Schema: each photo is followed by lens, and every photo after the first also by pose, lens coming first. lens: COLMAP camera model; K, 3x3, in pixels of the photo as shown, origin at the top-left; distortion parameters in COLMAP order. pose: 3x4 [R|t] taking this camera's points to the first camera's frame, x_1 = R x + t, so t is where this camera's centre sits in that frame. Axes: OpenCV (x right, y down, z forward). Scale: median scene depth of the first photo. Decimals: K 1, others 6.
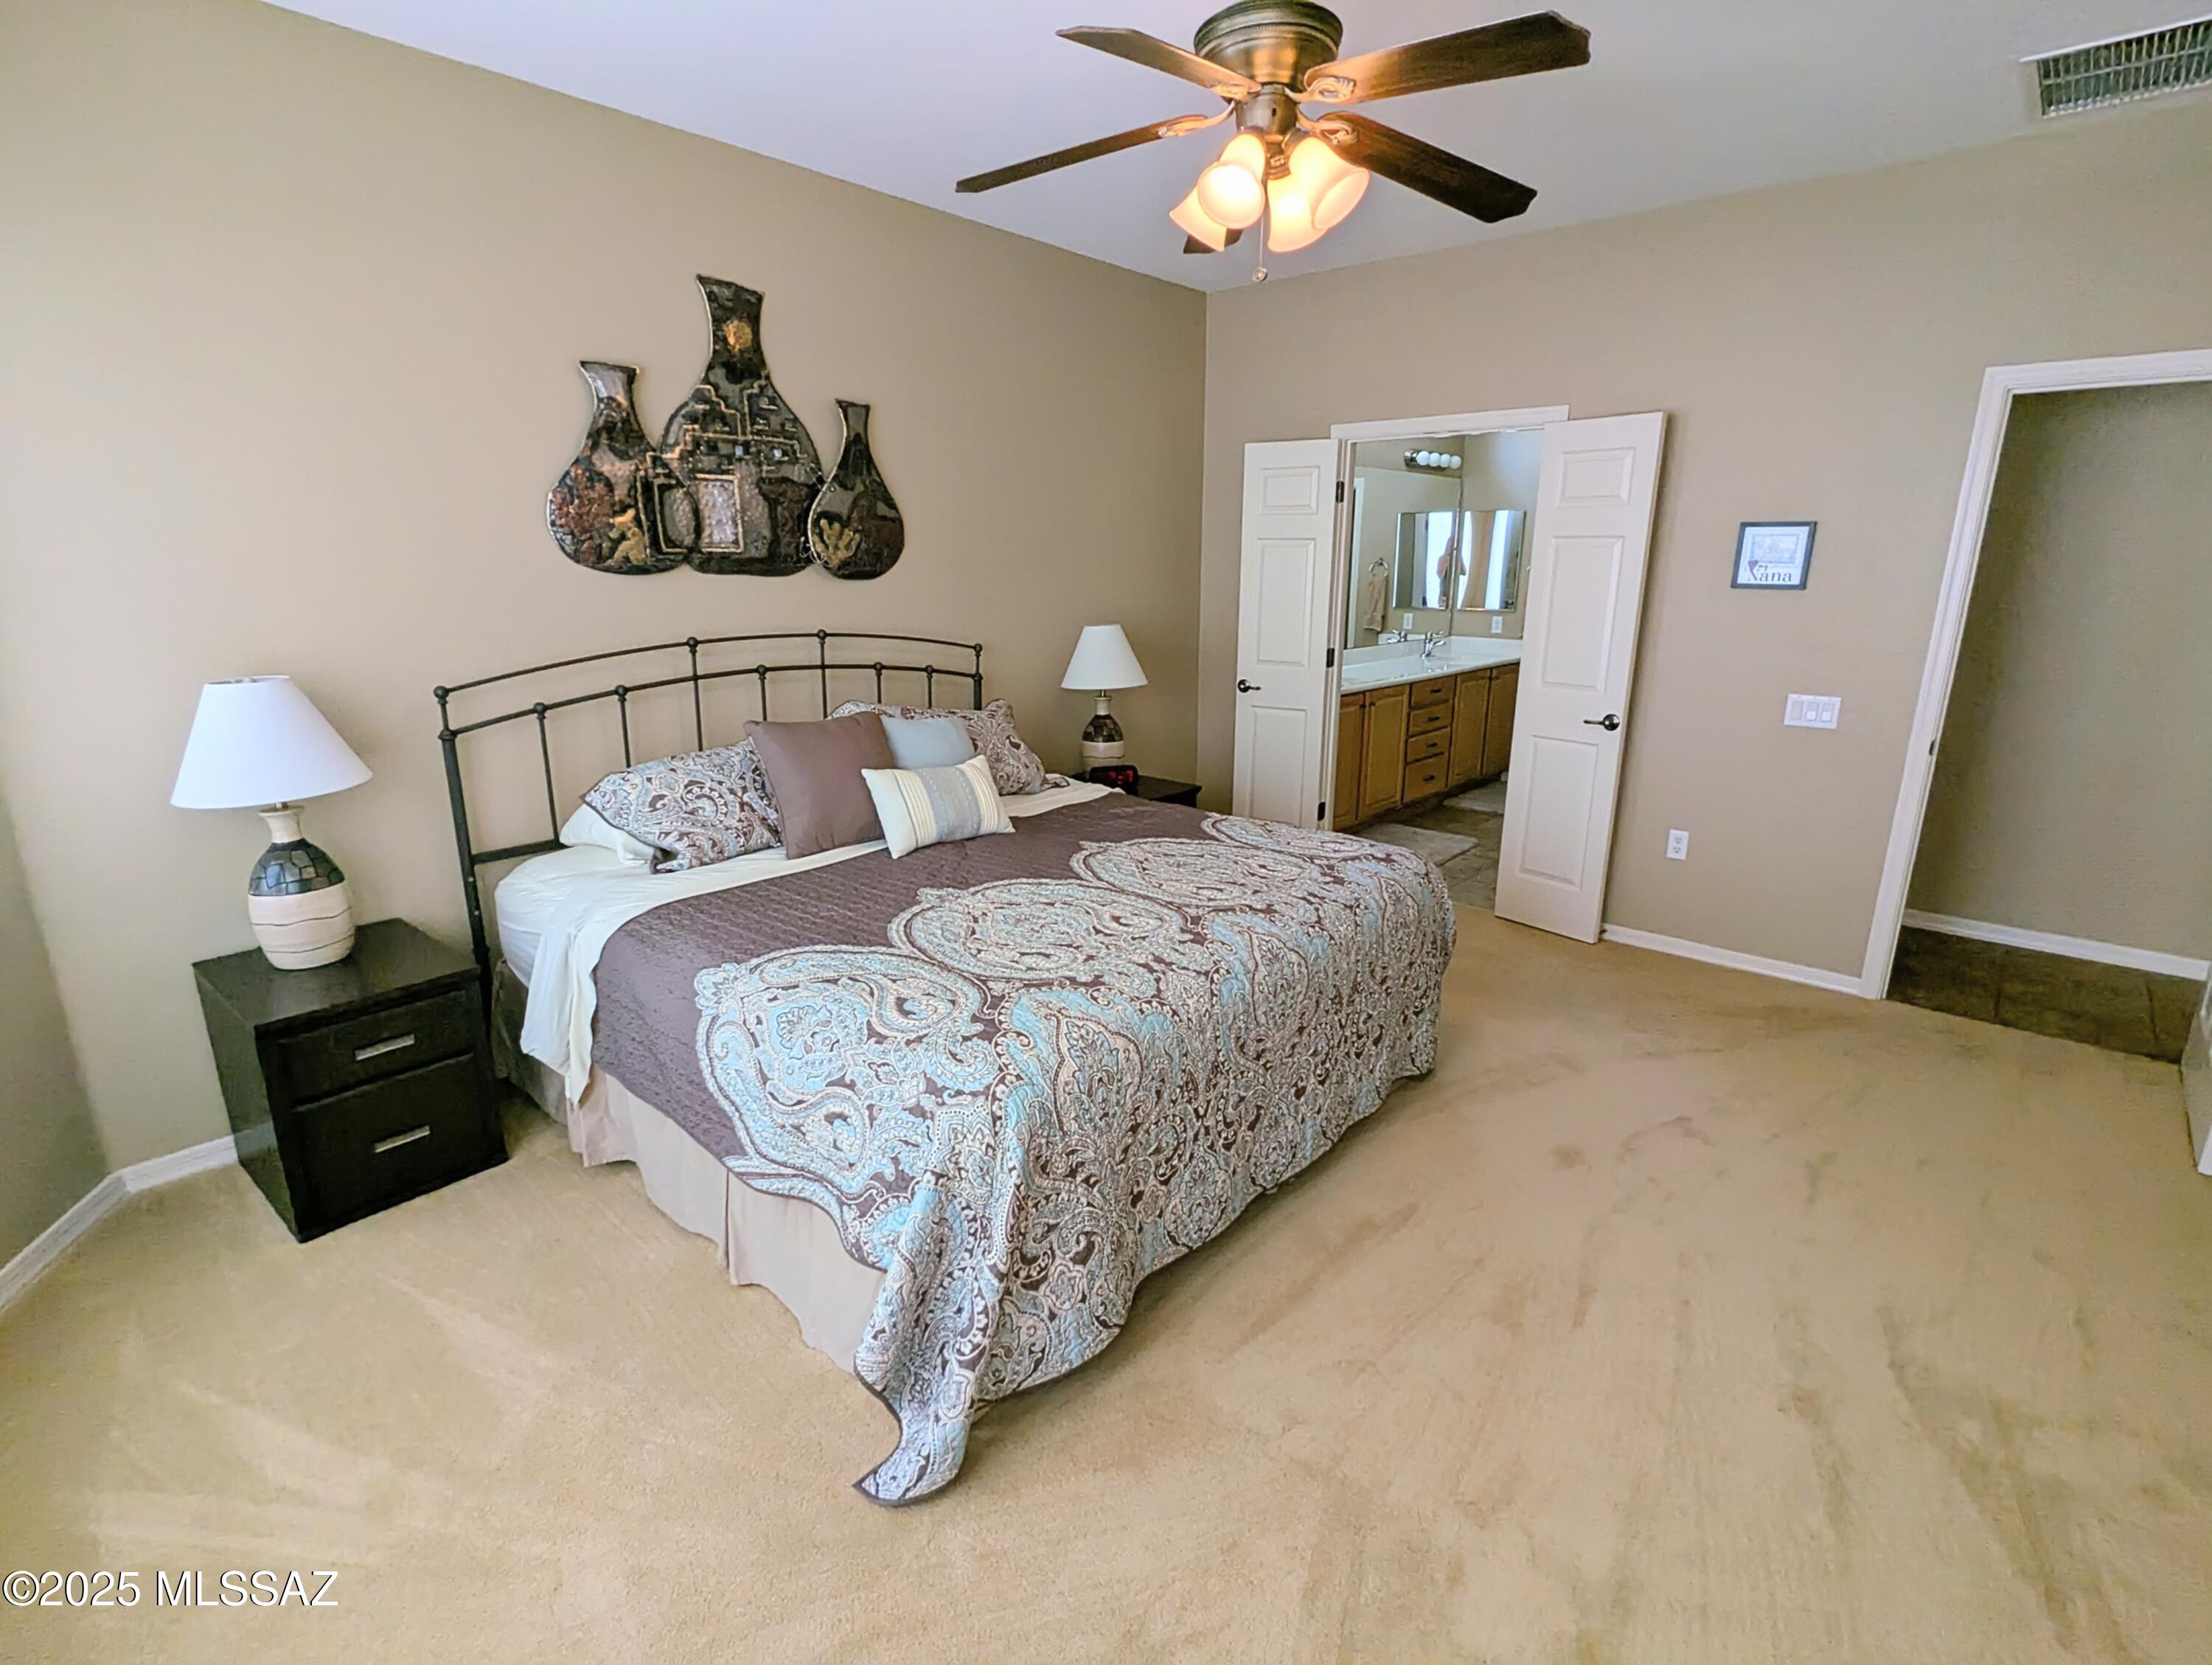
lens RADIAL K [[1053.8, 0, 1106.2], [0, 1053.8, 828.5], [0, 0, 1]] dist [0.000486, -0.000307]
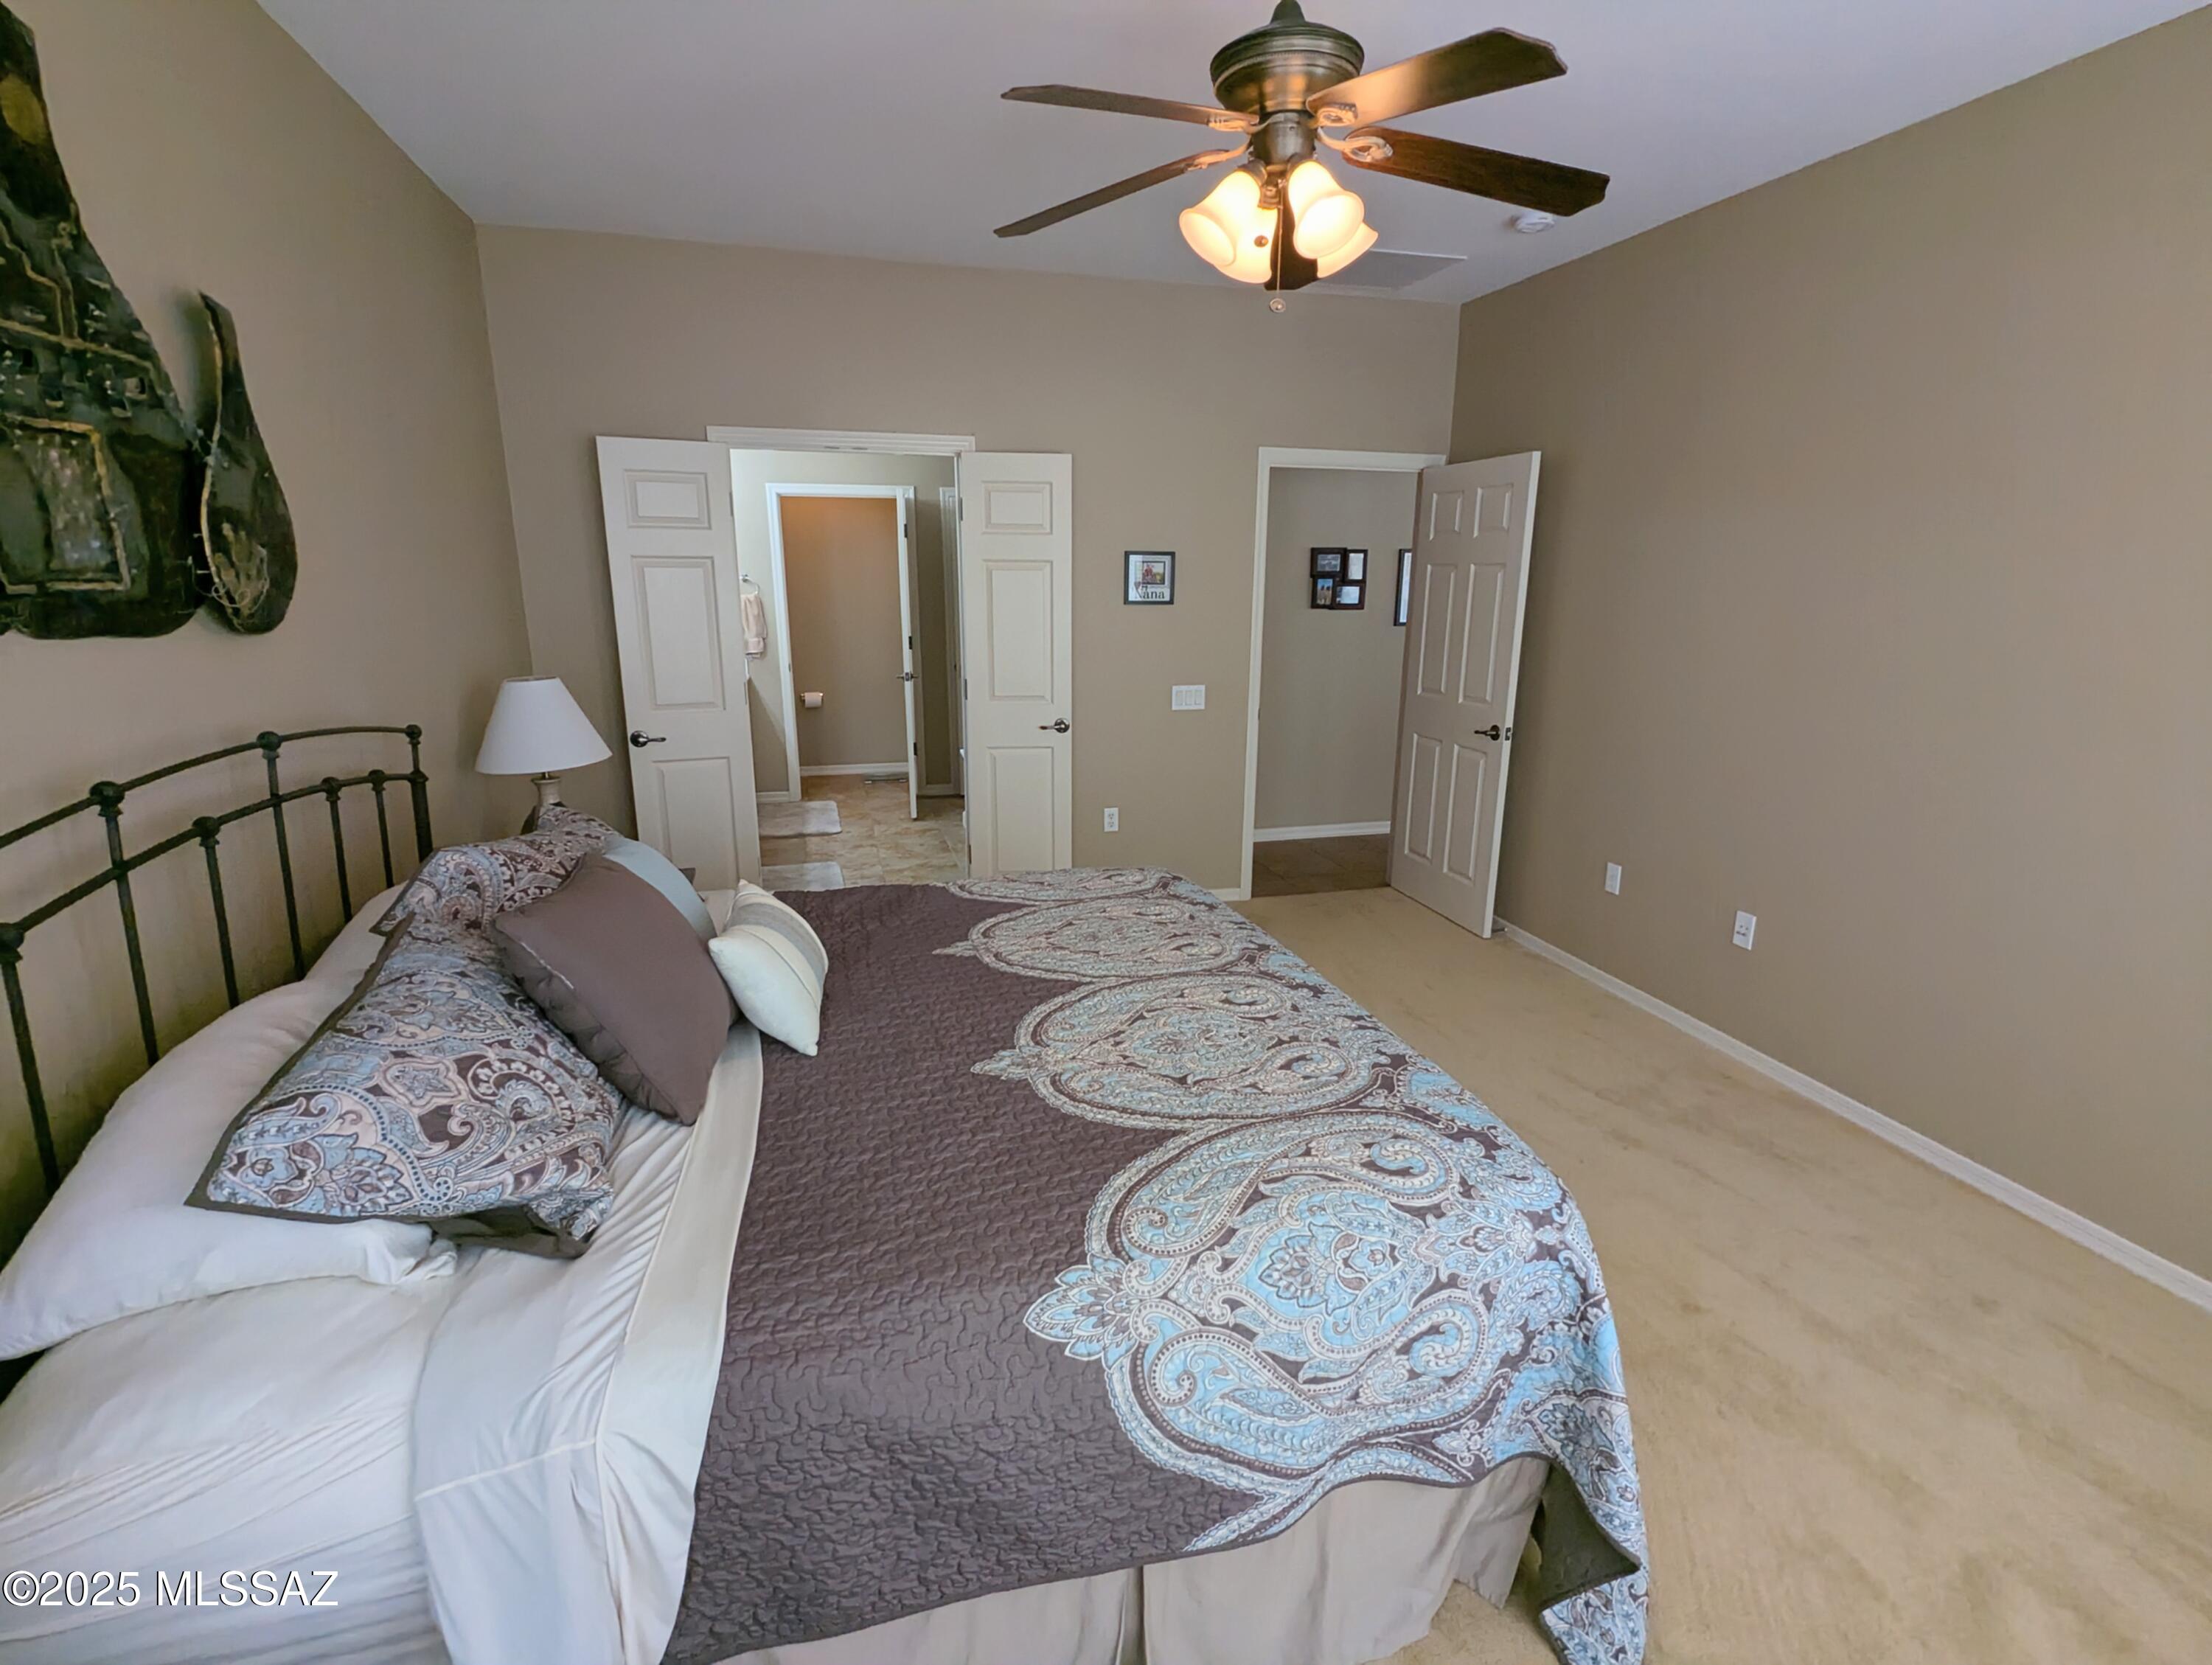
lens RADIAL K [[1044.9, 0, 1109.2], [0, 1044.9, 839.0], [0, 0, 1]] dist [-0.002999, -0.000134]
pose [[0.547167, -0.209343, 0.810422, -0.605822], [0.205182, 0.972224, 0.112608, -0.139399], [-0.811486, 0.104668, 0.574922, 0.465483]]
